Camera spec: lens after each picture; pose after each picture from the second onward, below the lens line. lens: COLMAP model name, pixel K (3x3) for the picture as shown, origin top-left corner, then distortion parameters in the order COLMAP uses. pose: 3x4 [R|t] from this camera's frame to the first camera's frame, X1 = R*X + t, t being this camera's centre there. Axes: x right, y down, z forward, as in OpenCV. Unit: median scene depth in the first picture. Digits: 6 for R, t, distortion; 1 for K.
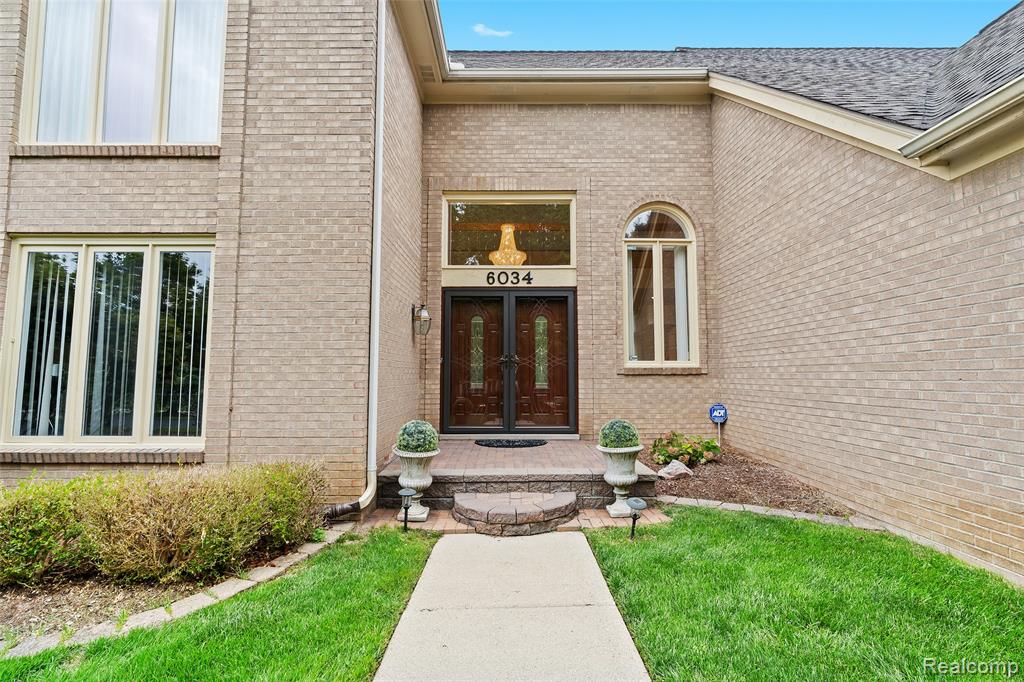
lens RADIAL K [[462.6, 0, 514.5], [0, 462.6, 341.9], [0, 0, 1]] dist [-0.021683, 0.005524]
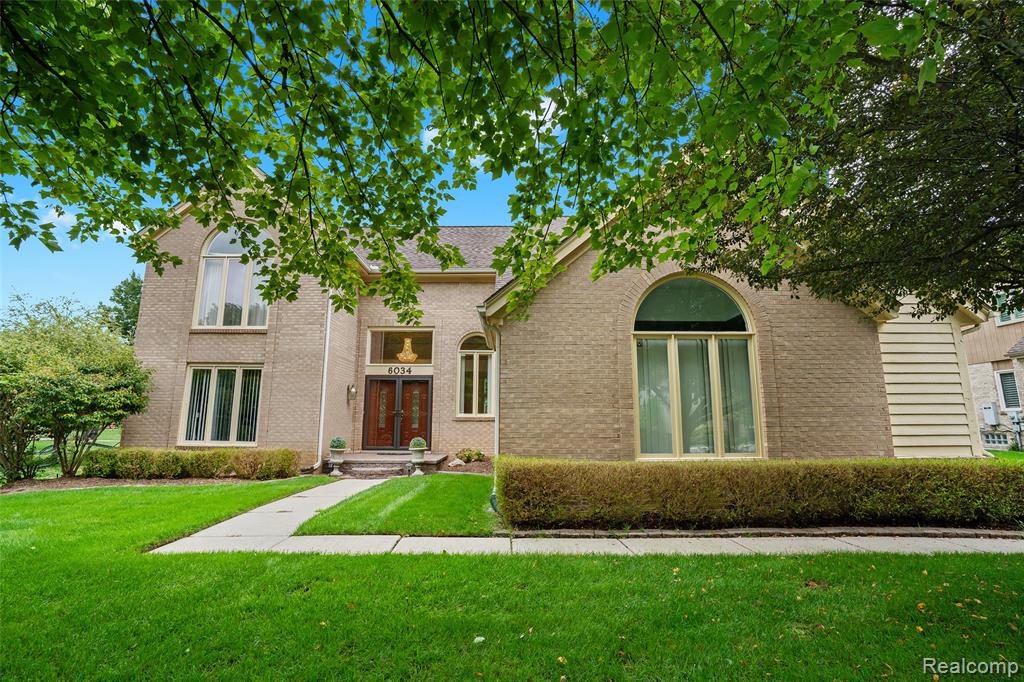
lens RADIAL K [[491.9, 0, 509.9], [0, 491.9, 339.0], [0, 0, 1]] dist [-0.047877, -0.000372]
pose [[0.999812, 0.001202, -0.019377, 0.505711], [-0.003284, 0.994166, -0.107807, -0.049578], [0.019135, 0.107850, 0.993983, -1.098422]]
